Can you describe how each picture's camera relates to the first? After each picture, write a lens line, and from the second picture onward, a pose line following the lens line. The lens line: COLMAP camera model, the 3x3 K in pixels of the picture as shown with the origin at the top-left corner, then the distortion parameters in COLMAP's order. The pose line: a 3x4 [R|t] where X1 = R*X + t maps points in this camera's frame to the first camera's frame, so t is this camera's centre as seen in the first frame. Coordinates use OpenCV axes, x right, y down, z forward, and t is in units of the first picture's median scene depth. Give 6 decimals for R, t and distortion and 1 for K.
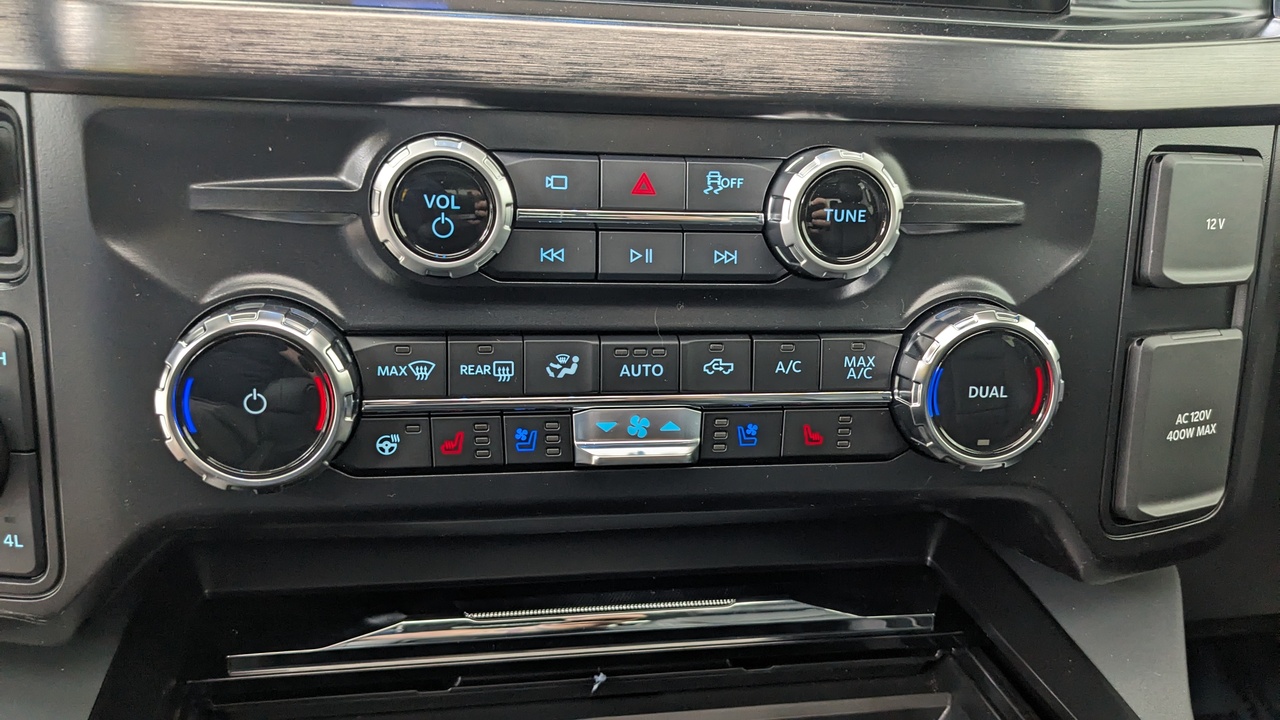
lens RADIAL K [[997.1, 0, 640.0], [0, 997.1, 360.0], [0, 0, 1]] dist [0.045410, -0.082382]
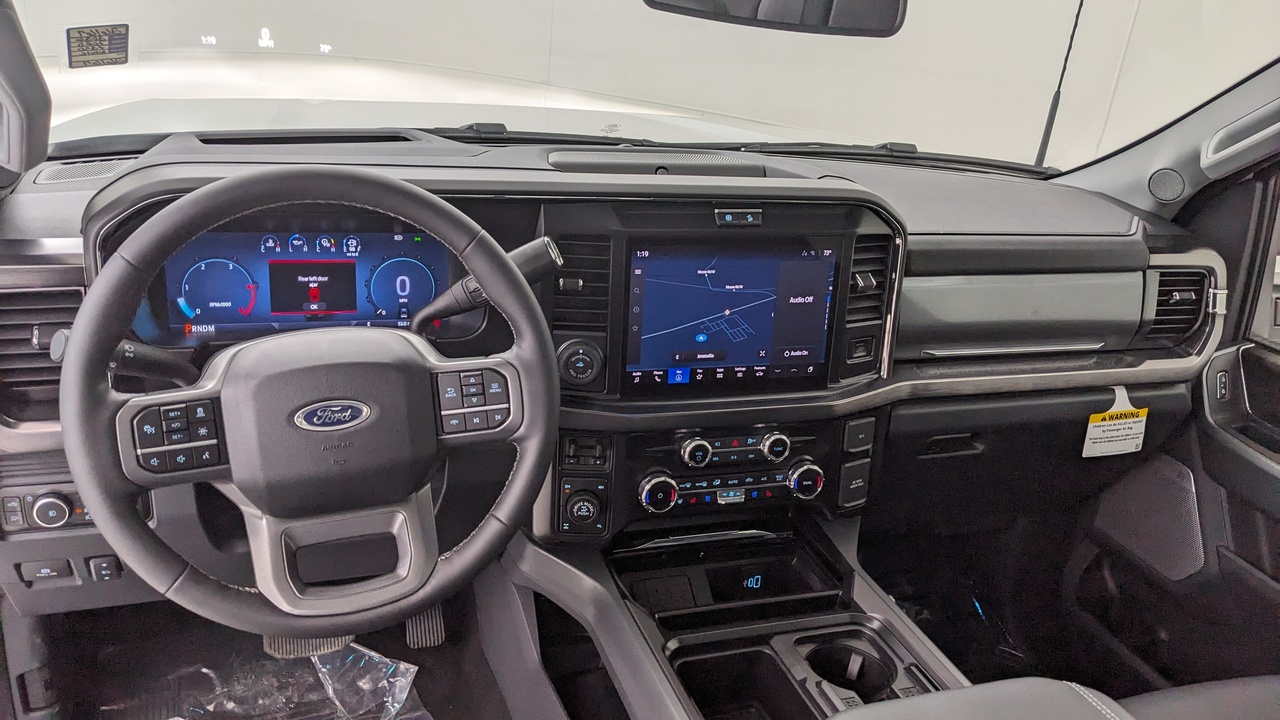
lens RADIAL K [[997.1, 0, 640.0], [0, 997.1, 360.0], [0, 0, 1]] dist [0.045410, -0.082382]
pose [[0.986787, -0.012808, 0.161517, -1.150083], [-0.000388, 0.996681, 0.081404, -0.918672], [-0.162023, -0.080391, 0.983507, -3.354799]]
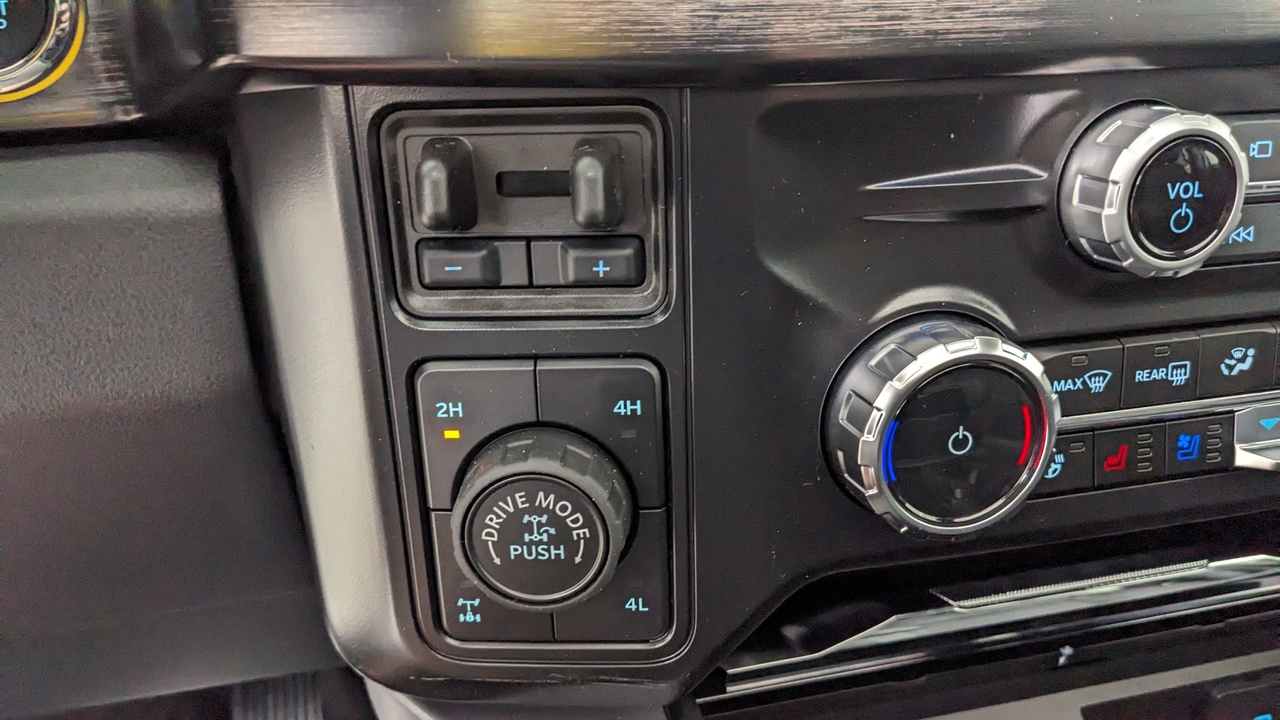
lens RADIAL K [[997.1, 0, 640.0], [0, 997.1, 360.0], [0, 0, 1]] dist [0.045410, -0.082382]
pose [[0.997500, -0.067810, 0.019895, -0.619603], [0.064586, 0.989037, 0.132794, -0.145817], [-0.028682, -0.131177, 0.990944, 0.158777]]
